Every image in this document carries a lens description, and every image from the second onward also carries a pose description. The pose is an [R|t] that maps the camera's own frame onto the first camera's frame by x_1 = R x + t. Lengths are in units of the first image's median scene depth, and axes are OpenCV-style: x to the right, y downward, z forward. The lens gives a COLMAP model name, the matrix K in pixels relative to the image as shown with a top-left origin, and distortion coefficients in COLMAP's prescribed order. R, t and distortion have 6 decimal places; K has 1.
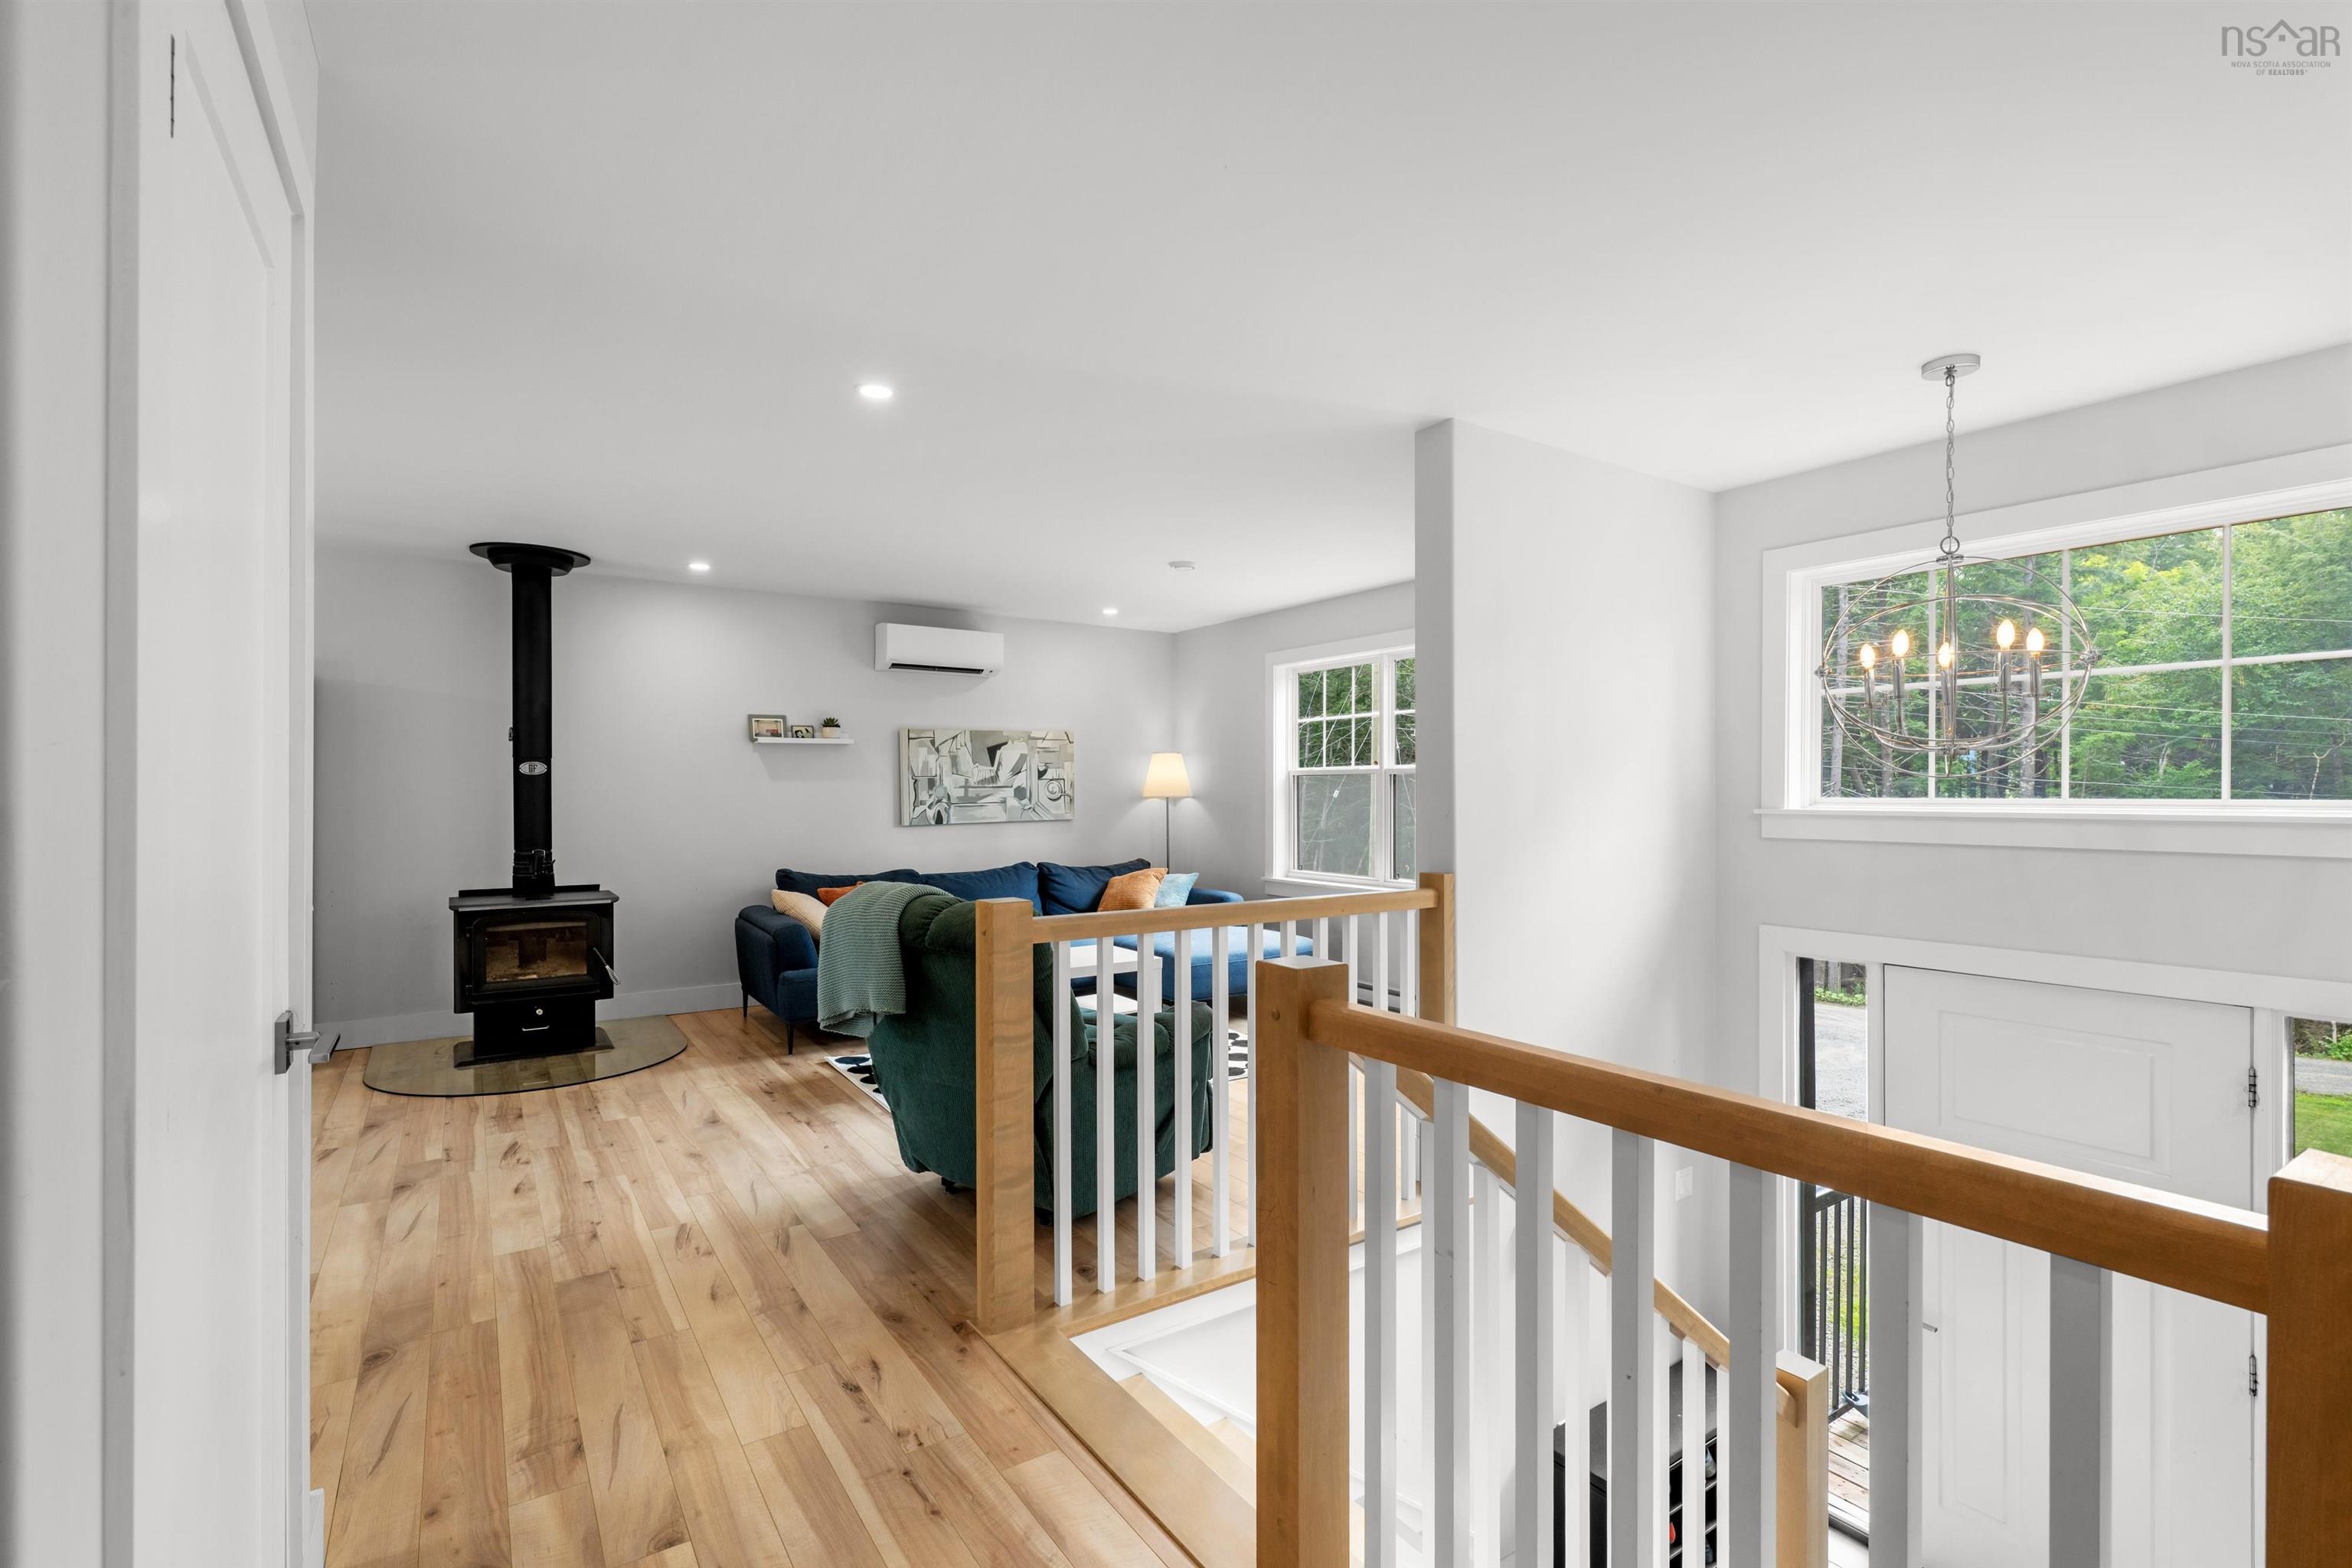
lens RADIAL K [[1069.6, 0, 1179.5], [0, 1069.6, 789.7], [0, 0, 1]] dist [0.000192, 0.000112]
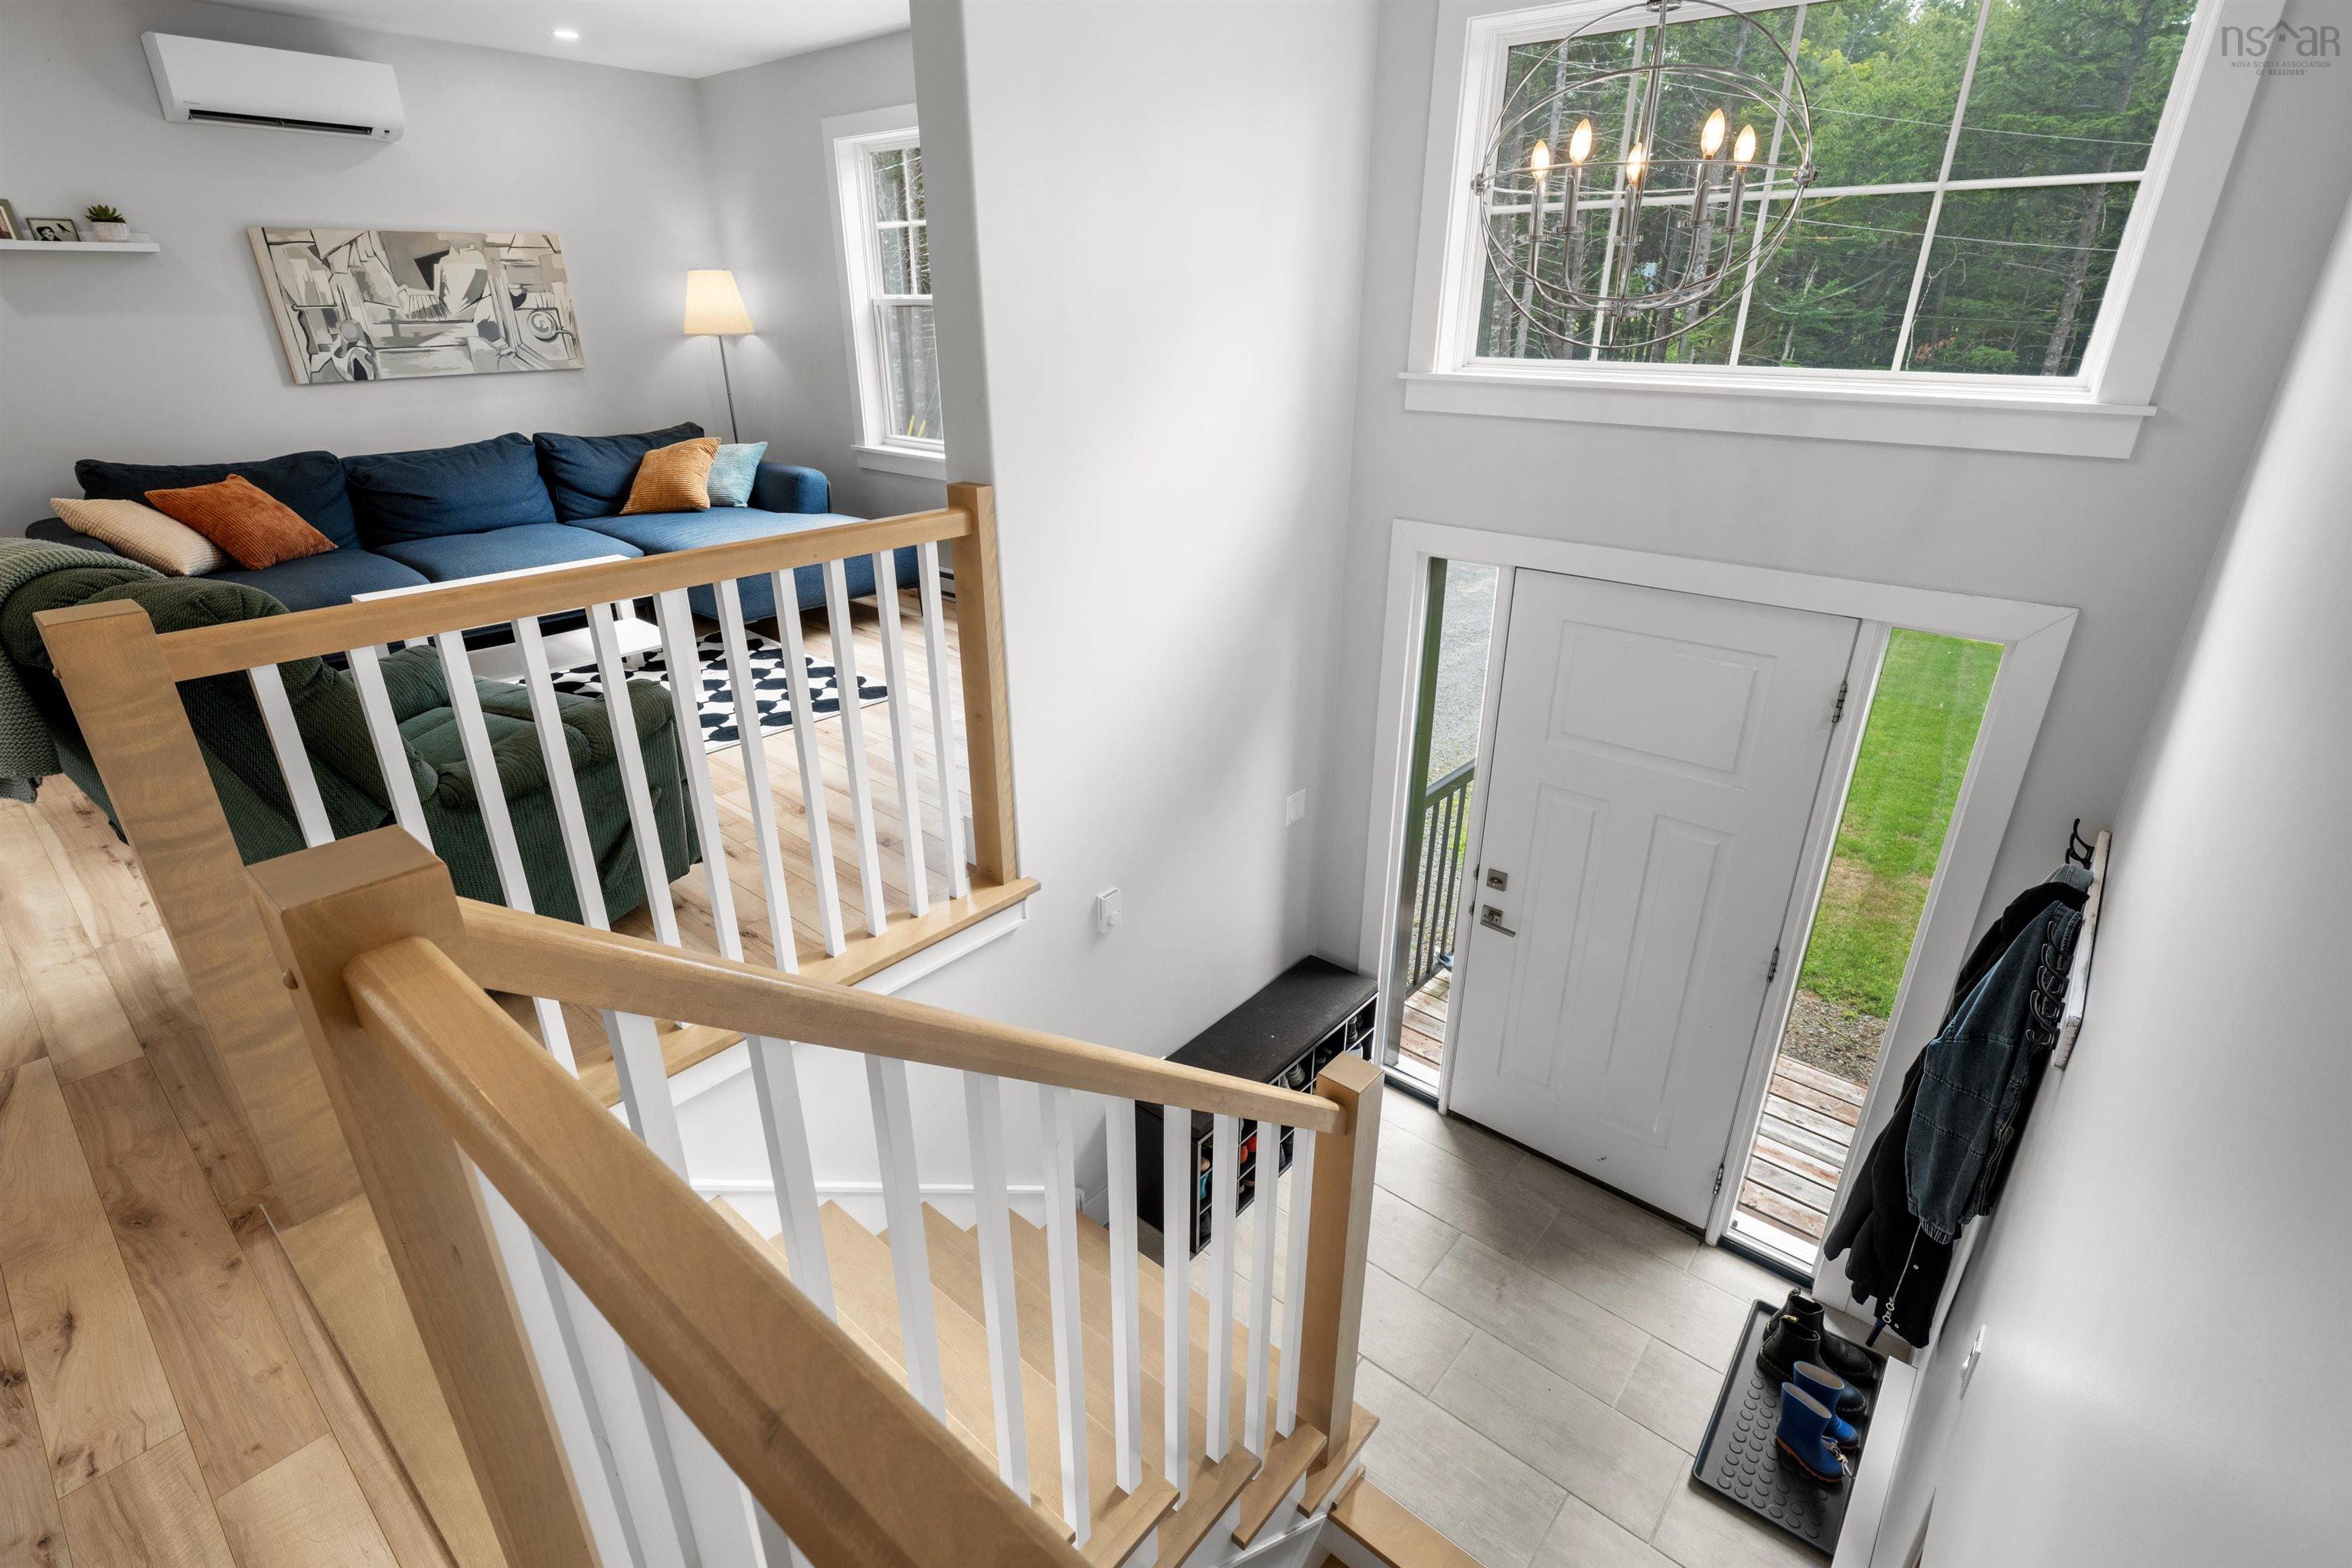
lens RADIAL K [[1111.3, 0, 1179.7], [0, 1111.3, 788.0], [0, 0, 1]] dist [-0.001192, 0.000632]
pose [[0.963865, -0.102650, 0.245821, 0.100193], [-0.004603, 0.916222, 0.400645, -0.019956], [-0.266353, -0.387299, 0.882641, 0.133992]]
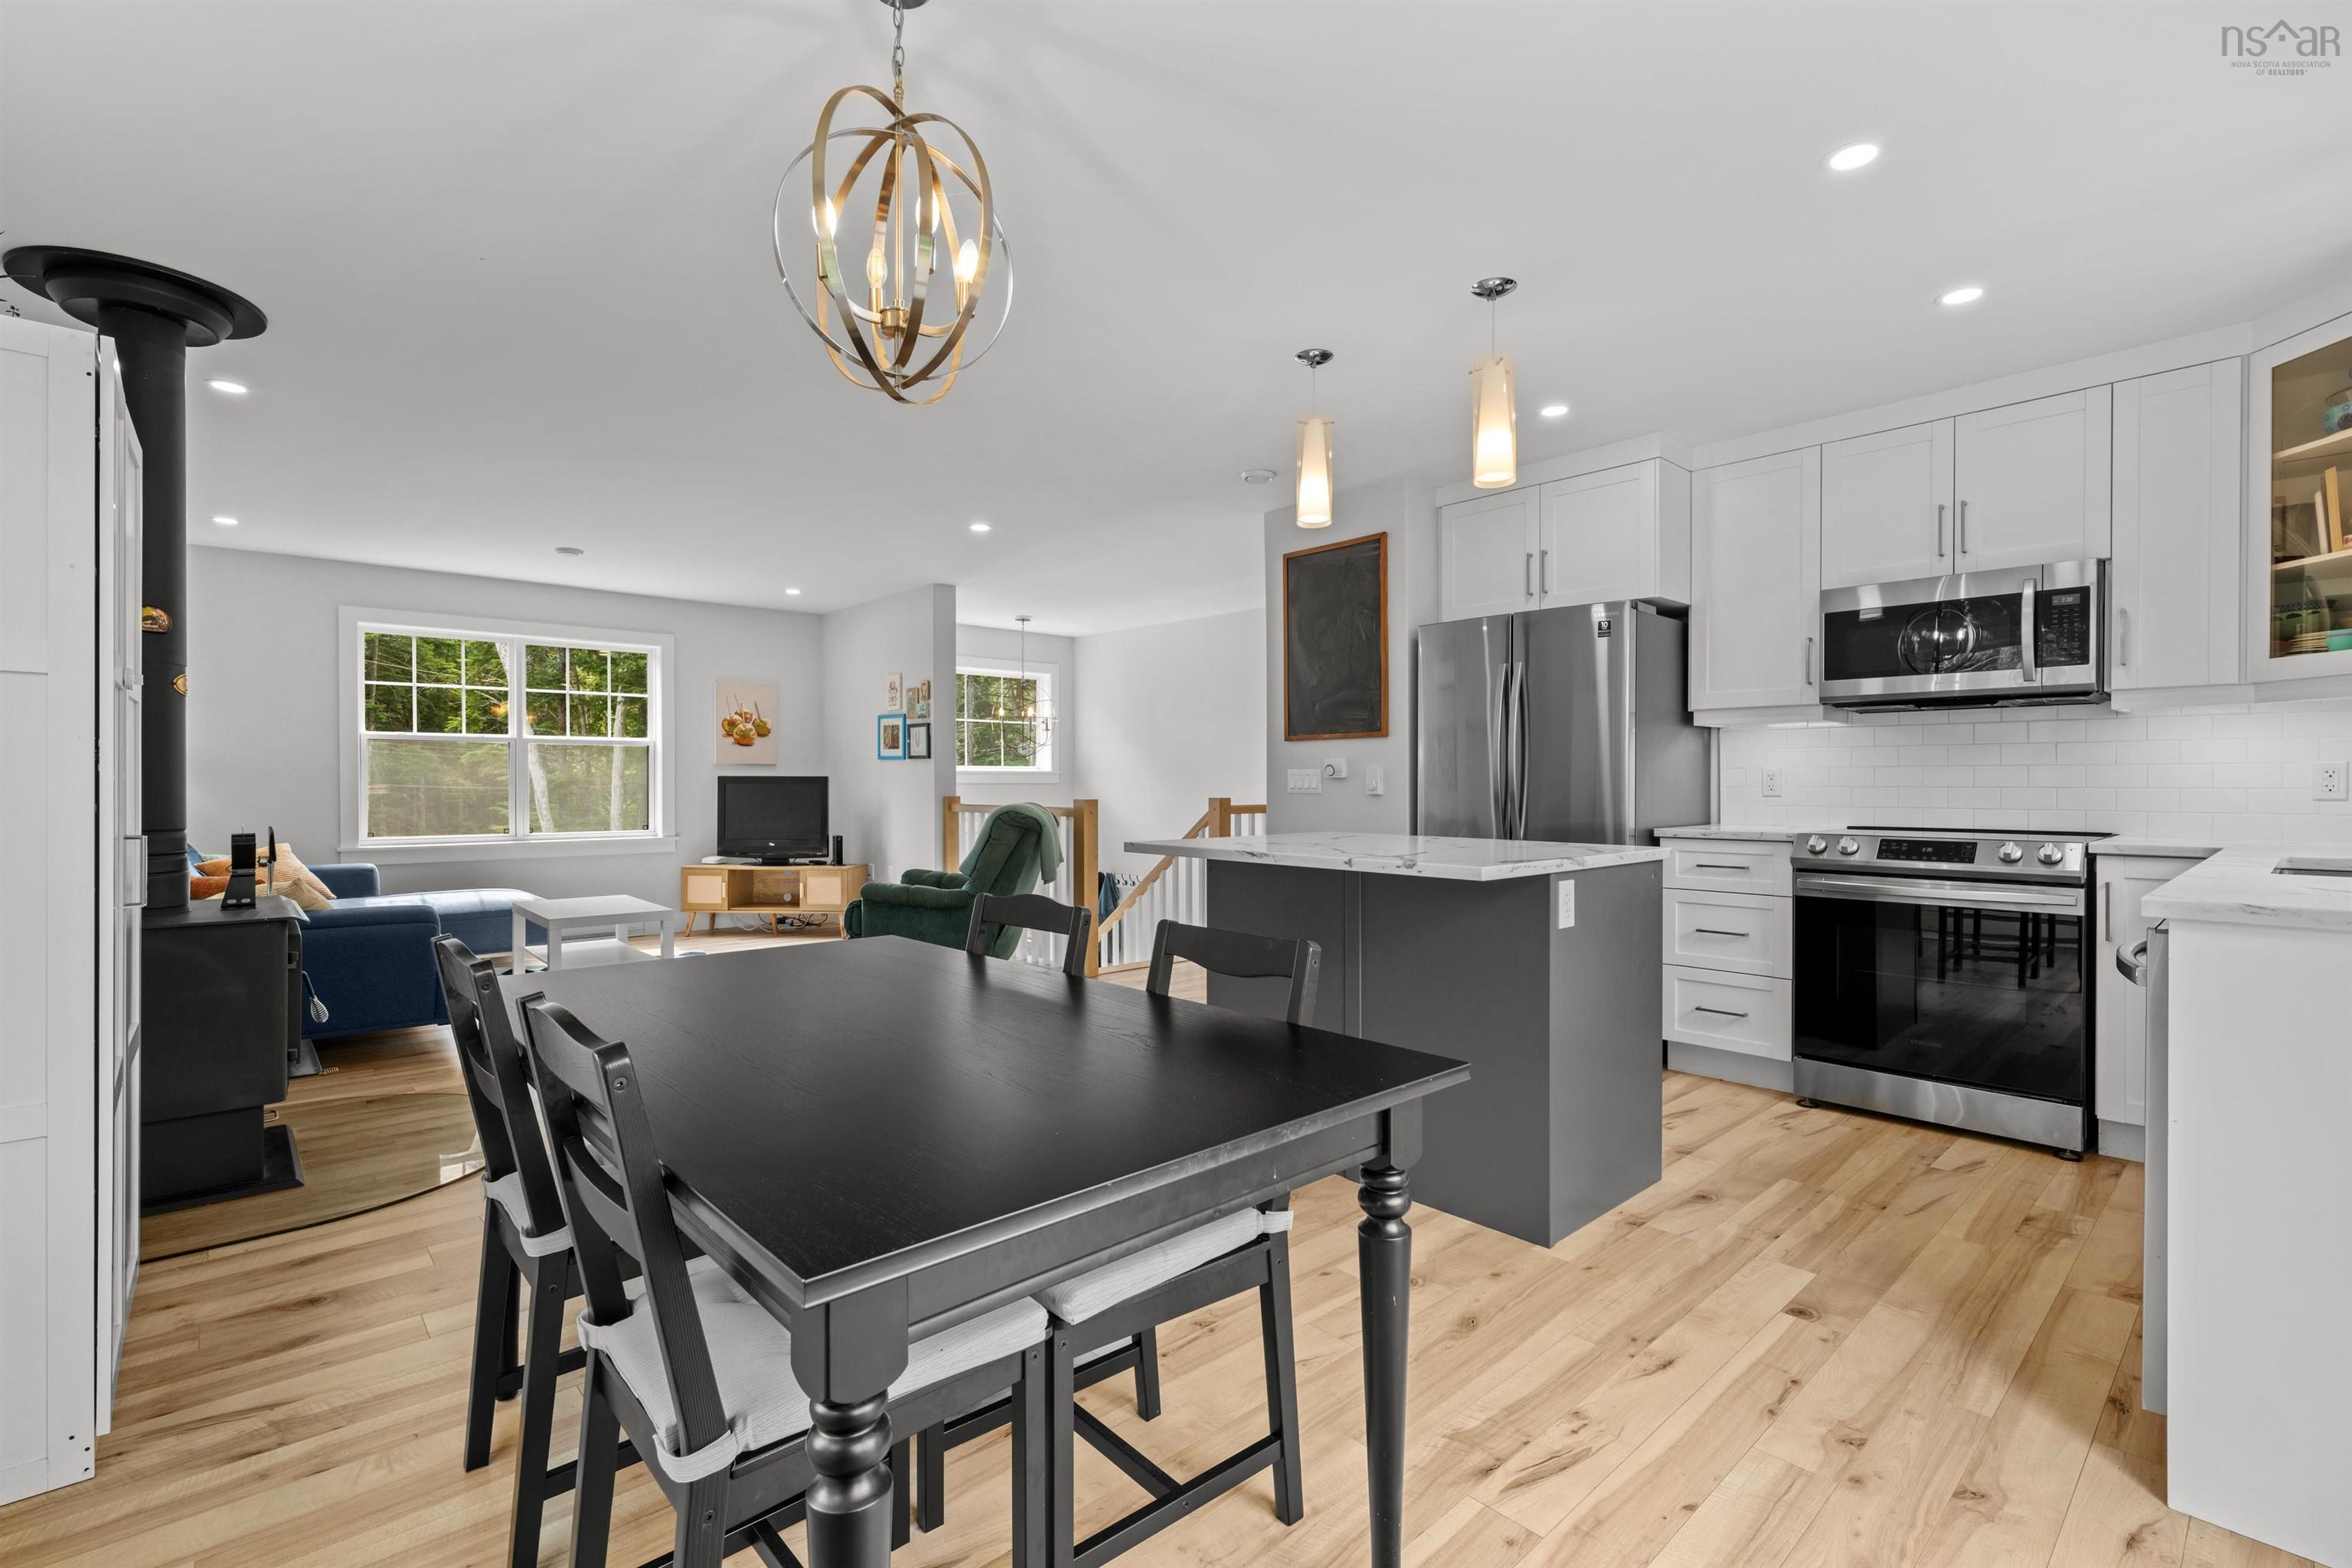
lens RADIAL K [[1045.9, 0, 1182.1], [0, 1045.9, 784.0], [0, 0, 1]] dist [-0.001292, 0.000542]
pose [[-0.153495, -0.003479, 0.988143, -1.110605], [-0.003271, 0.999990, 0.003013, 0.025961], [-0.988144, -0.002770, -0.153505, 0.504105]]
